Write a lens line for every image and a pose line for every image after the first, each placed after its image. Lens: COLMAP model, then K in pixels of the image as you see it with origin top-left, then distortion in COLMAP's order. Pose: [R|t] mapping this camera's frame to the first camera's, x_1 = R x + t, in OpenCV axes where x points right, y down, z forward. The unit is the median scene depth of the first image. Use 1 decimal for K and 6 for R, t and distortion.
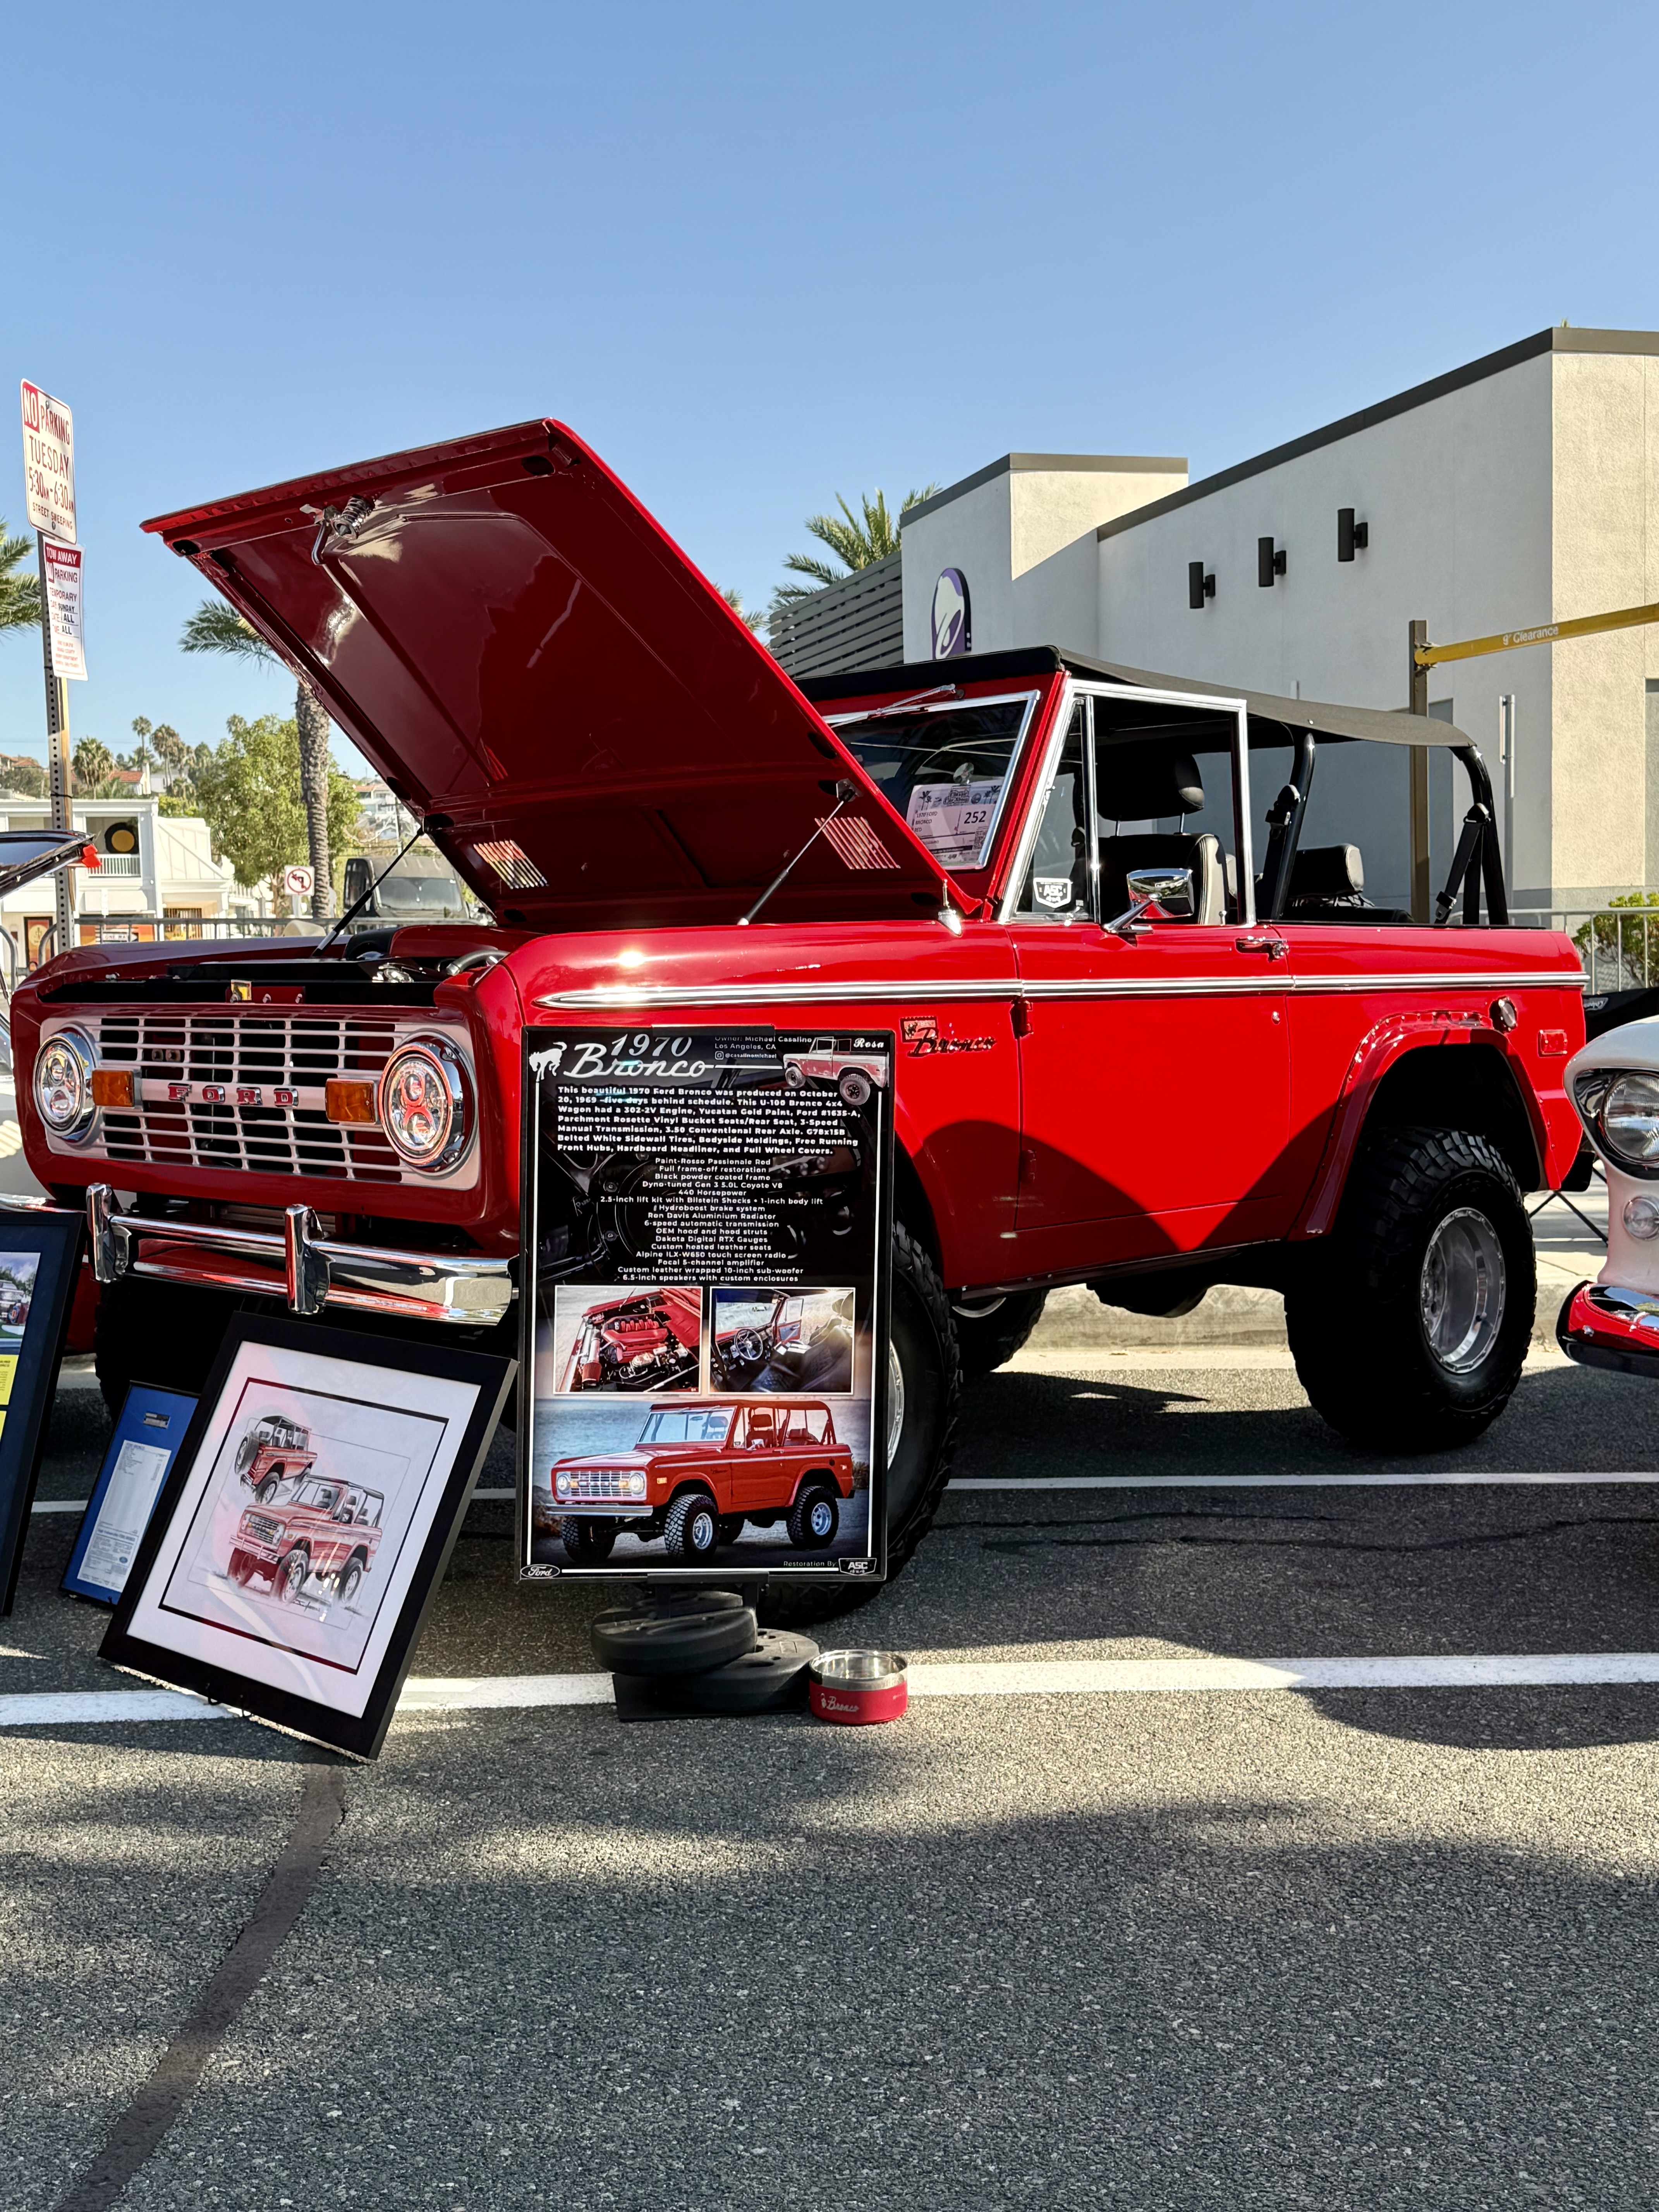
lens RADIAL K [[2445.8, 0, 829.5], [0, 2445.8, 1106.0], [0, 0, 1]] dist [0.133838, -0.009724]
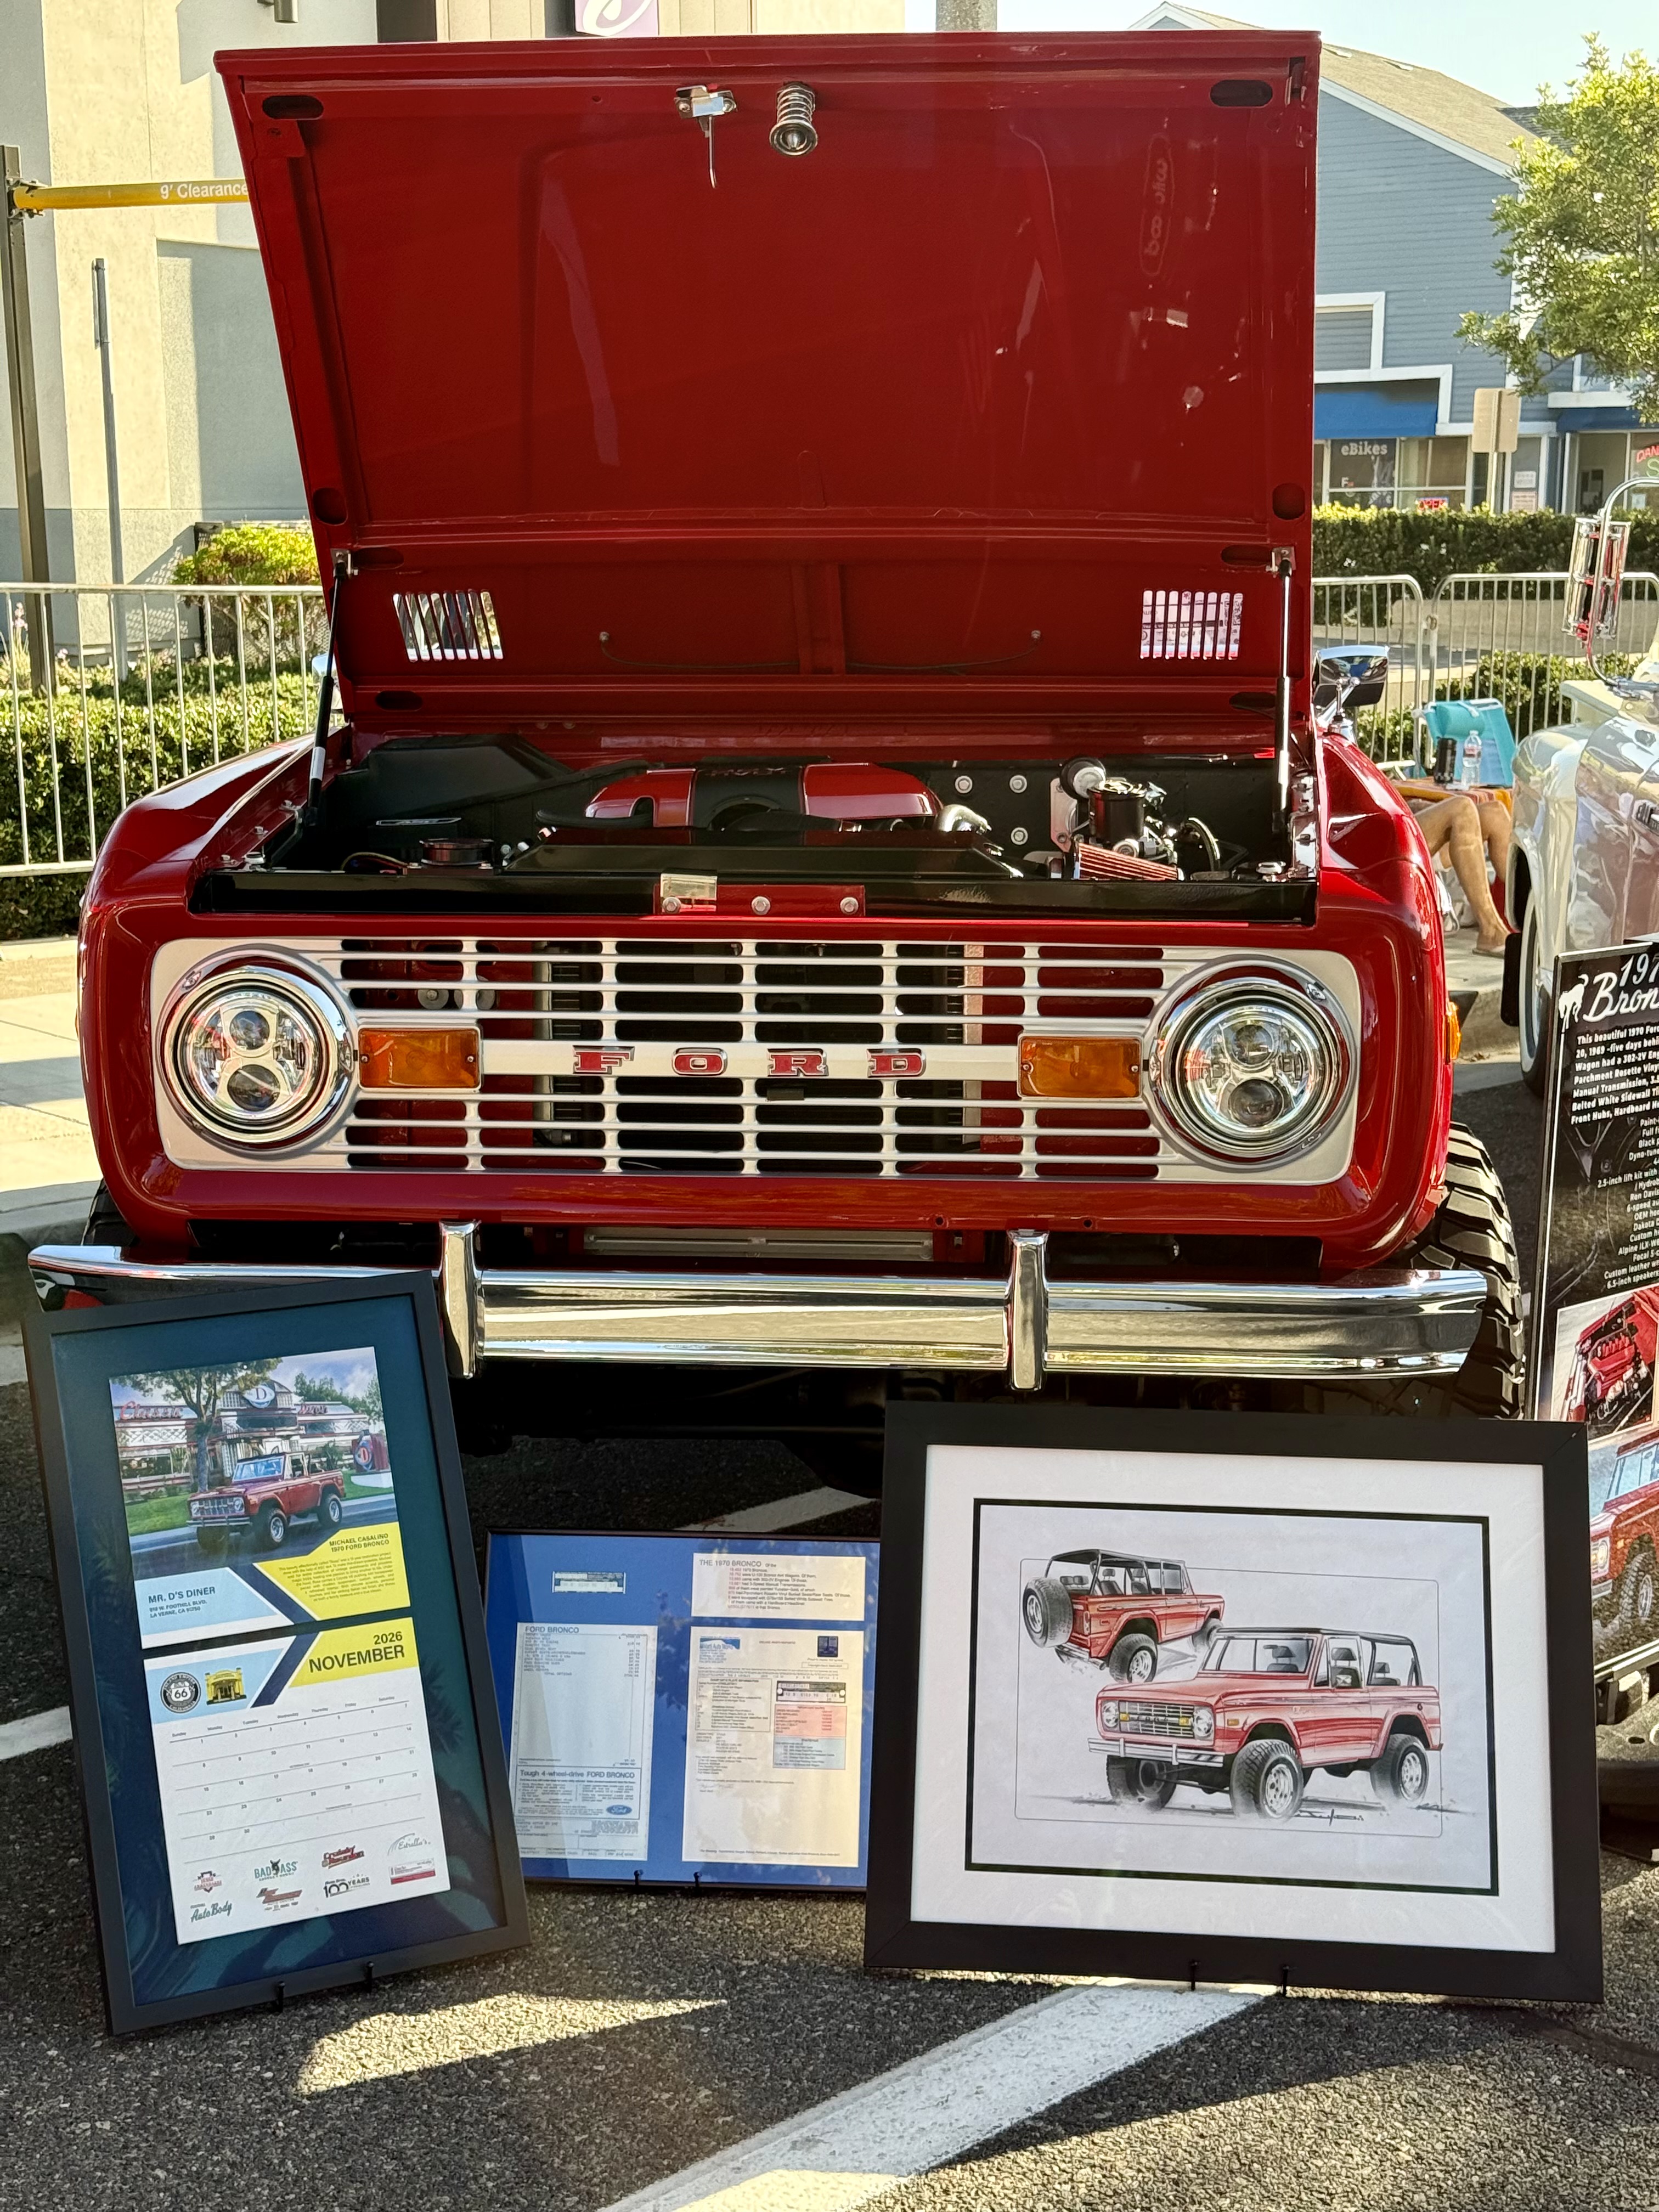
lens RADIAL K [[3092.0, 0, 829.5], [0, 3092.0, 1106.0], [0, 0, 1]] dist [0.136408, -0.103992]
pose [[0.766355, -0.104889, 0.633797, -0.843562], [0.029287, 0.991259, 0.128635, -0.109490], [-0.641750, -0.080018, 0.762728, 0.438721]]
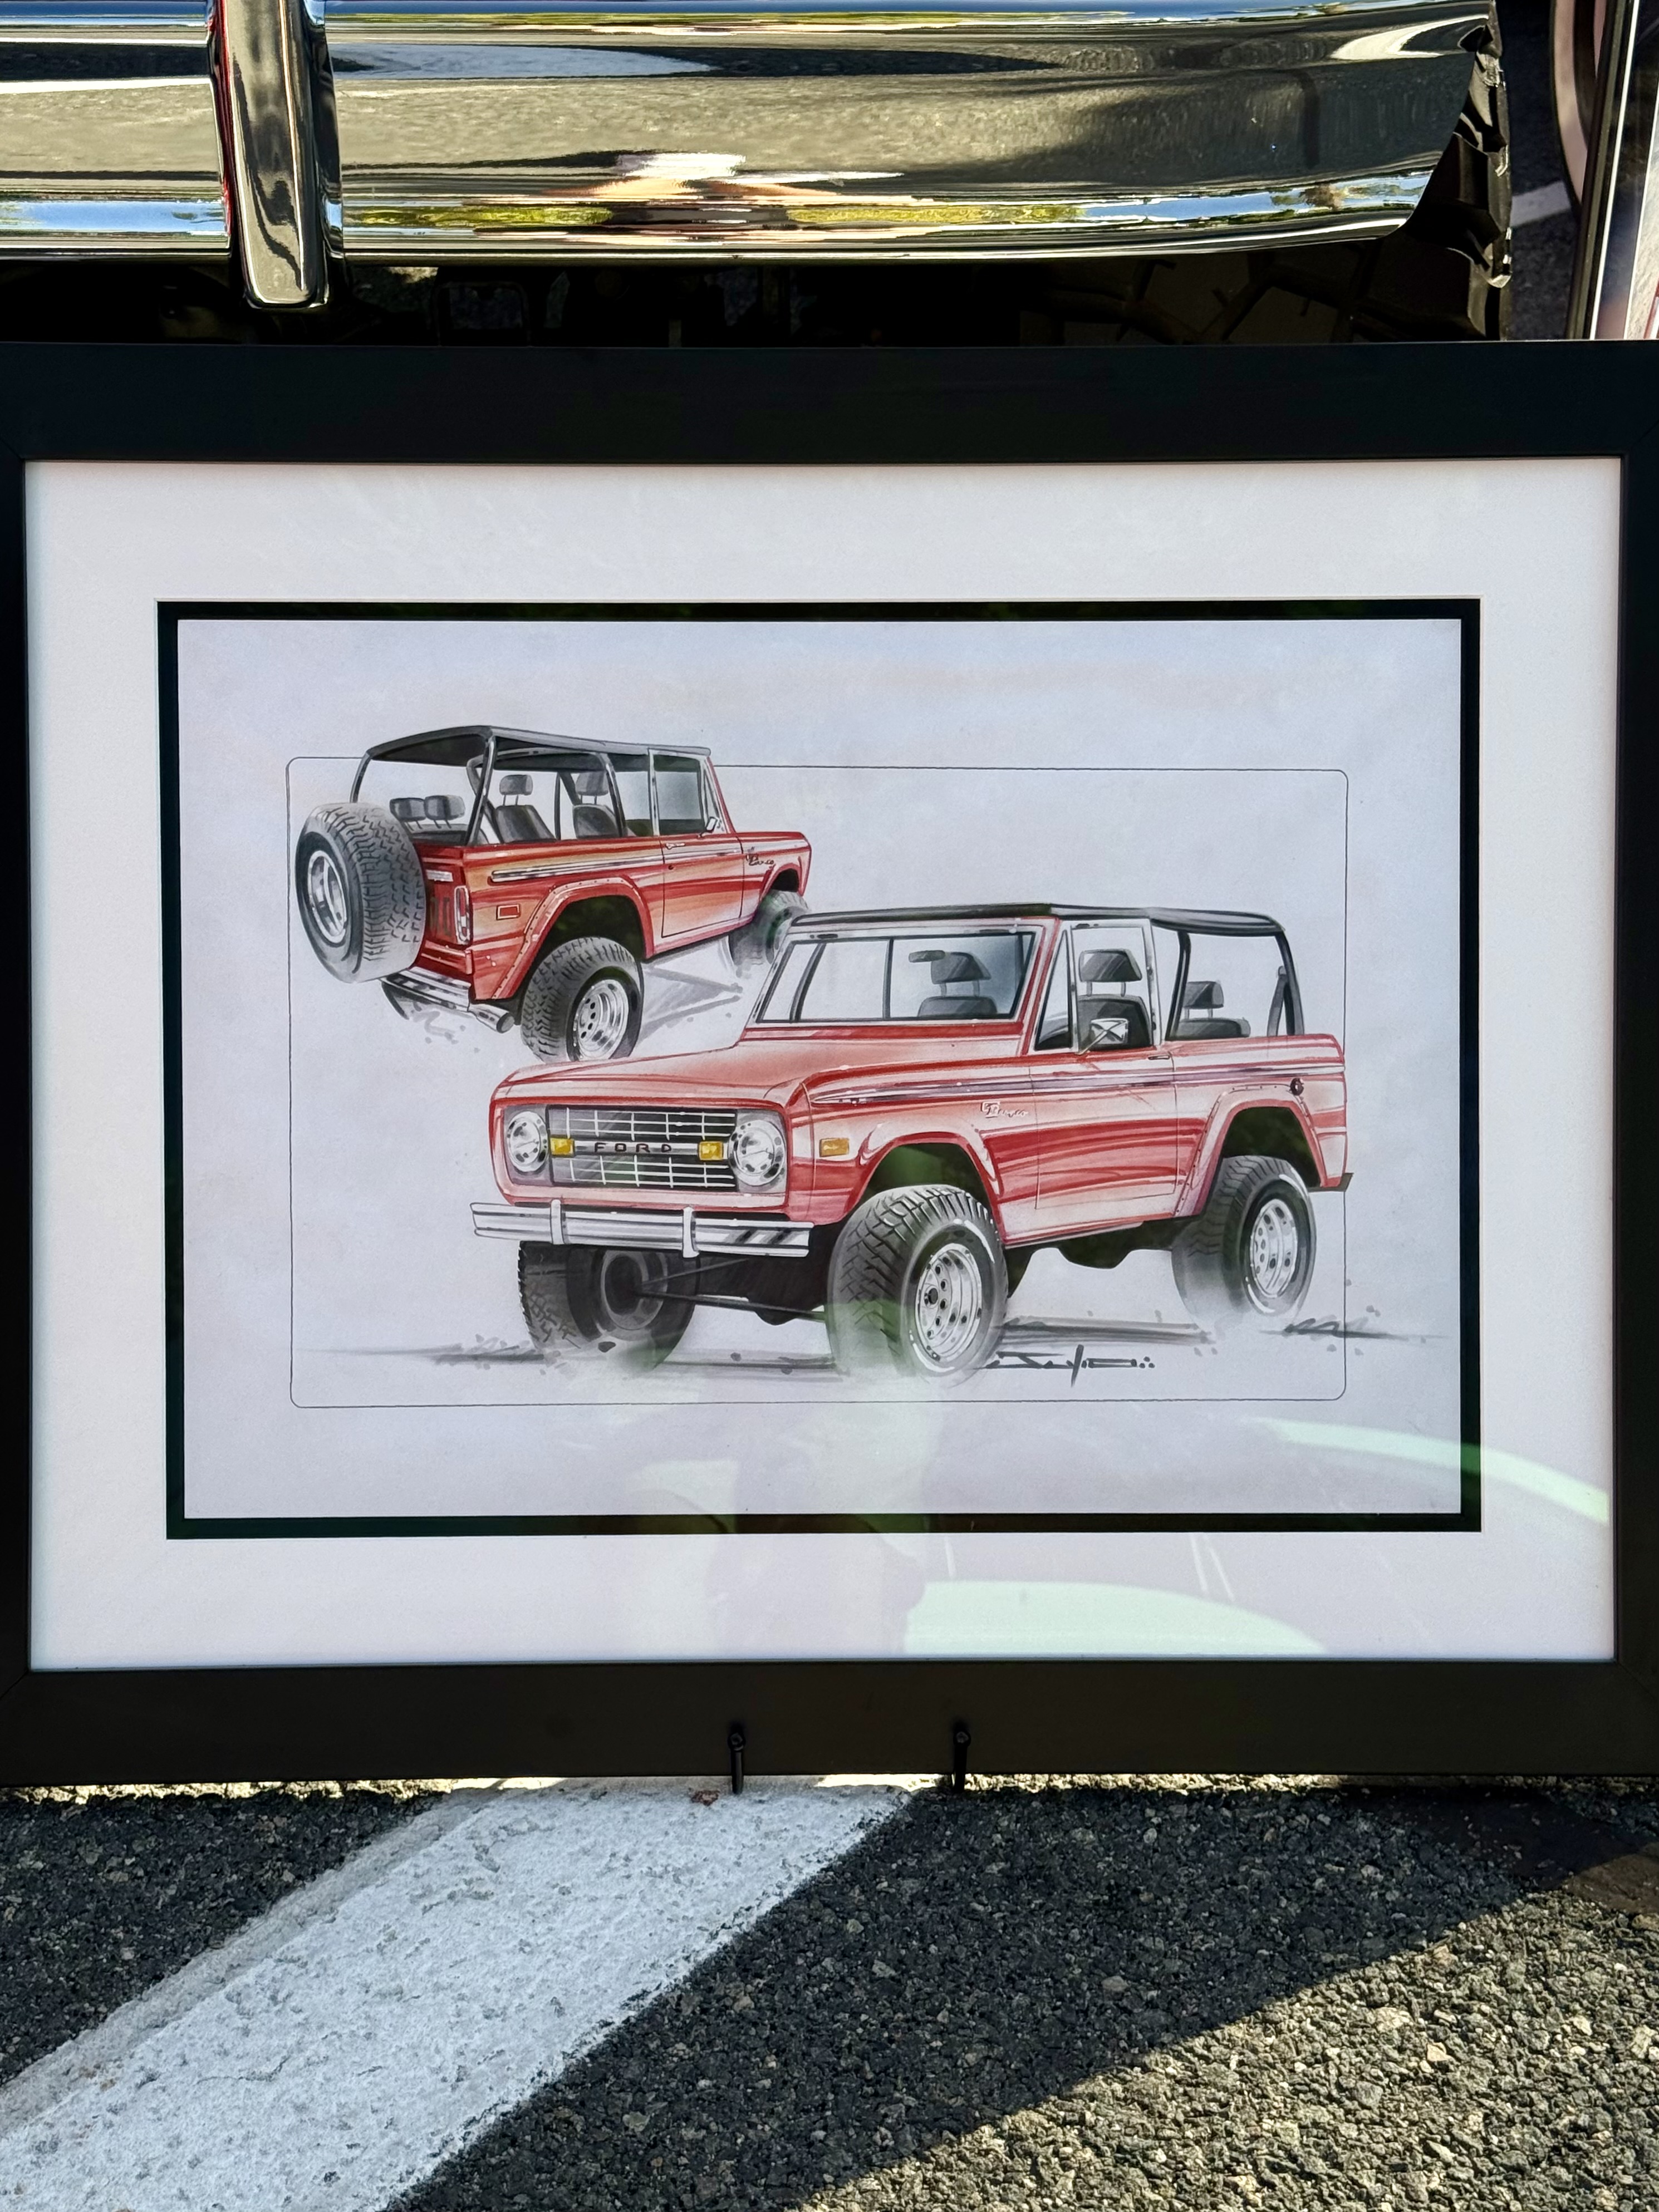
lens RADIAL K [[3092.2, 0, 829.5], [0, 3092.2, 1106.0], [0, 0, 1]] dist [0.136408, -0.103992]
pose [[0.706434, -0.314796, 0.633920, -0.439209], [0.040641, 0.912210, 0.407701, 0.032686], [-0.706611, -0.262251, 0.657210, 0.793111]]
